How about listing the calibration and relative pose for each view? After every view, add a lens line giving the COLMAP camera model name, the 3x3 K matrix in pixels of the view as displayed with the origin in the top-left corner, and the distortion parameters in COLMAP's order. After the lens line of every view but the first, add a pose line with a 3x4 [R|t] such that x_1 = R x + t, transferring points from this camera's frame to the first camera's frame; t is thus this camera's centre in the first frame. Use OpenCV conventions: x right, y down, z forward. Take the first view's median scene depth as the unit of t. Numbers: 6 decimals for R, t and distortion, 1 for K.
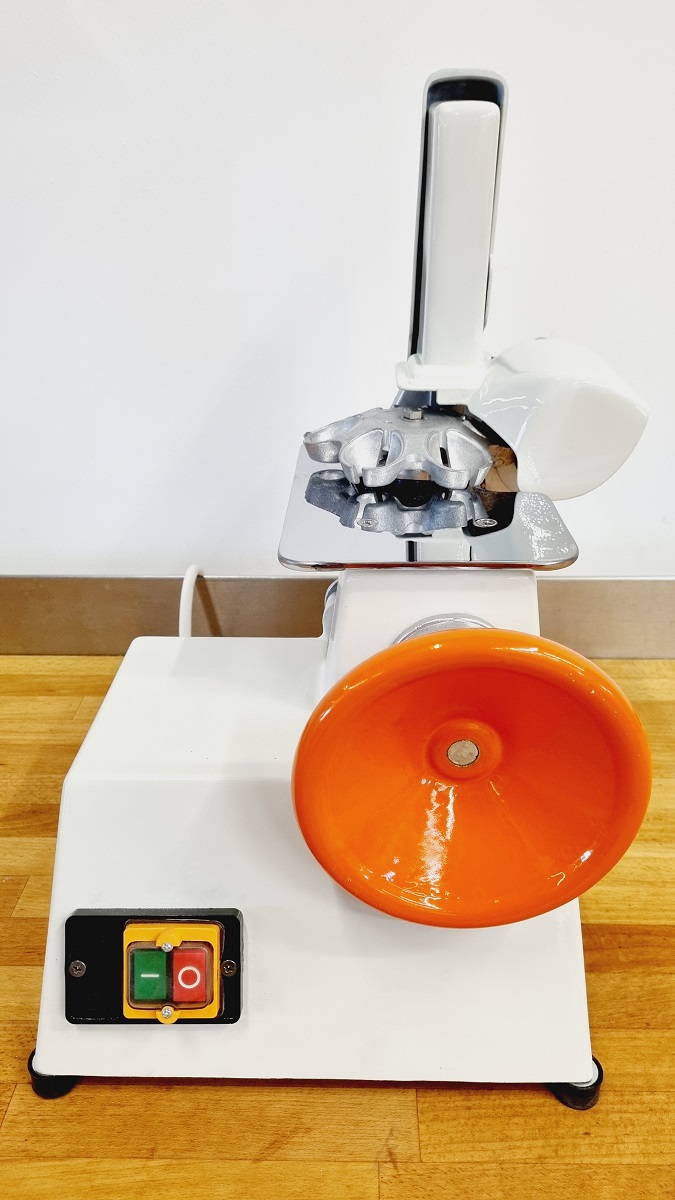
lens RADIAL K [[883.7, 0, 337.5], [0, 883.7, 600.0], [0, 0, 1]] dist [0.062617, -0.063714]
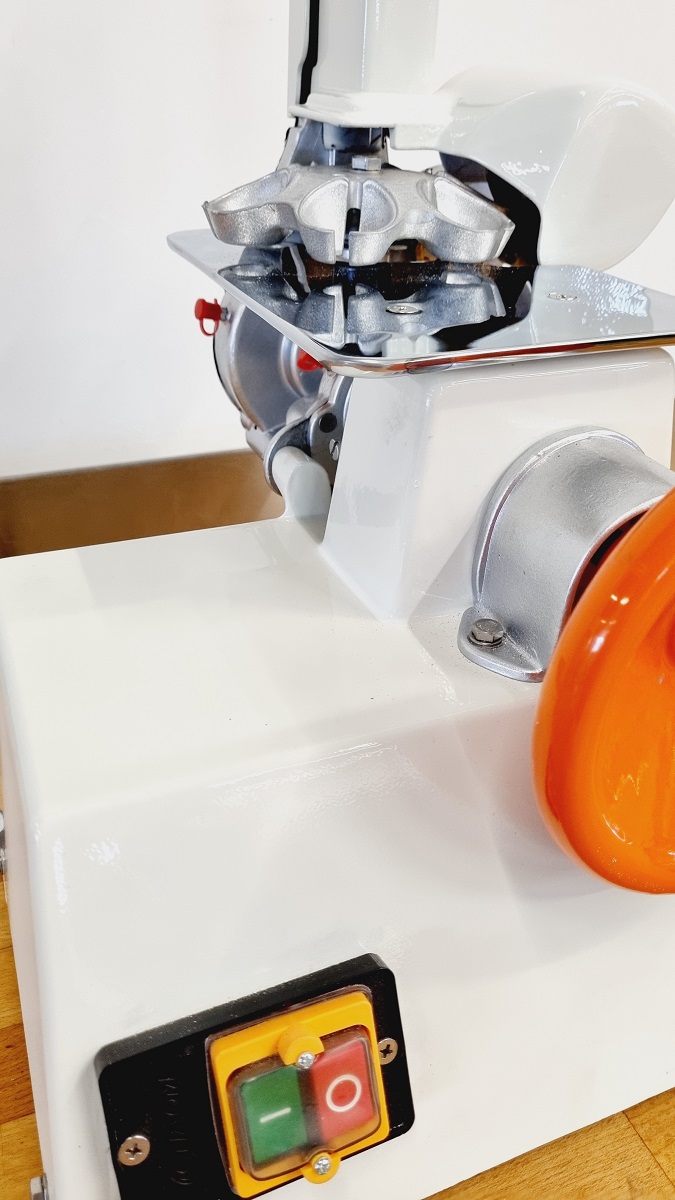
lens RADIAL K [[883.7, 0, 337.5], [0, 883.7, 600.0], [0, 0, 1]] dist [0.062617, -0.063714]
pose [[0.918657, -0.173136, 0.355097, -0.312062], [0.136167, 0.982539, 0.126787, 0.035837], [-0.370848, -0.068121, 0.926192, 0.478206]]
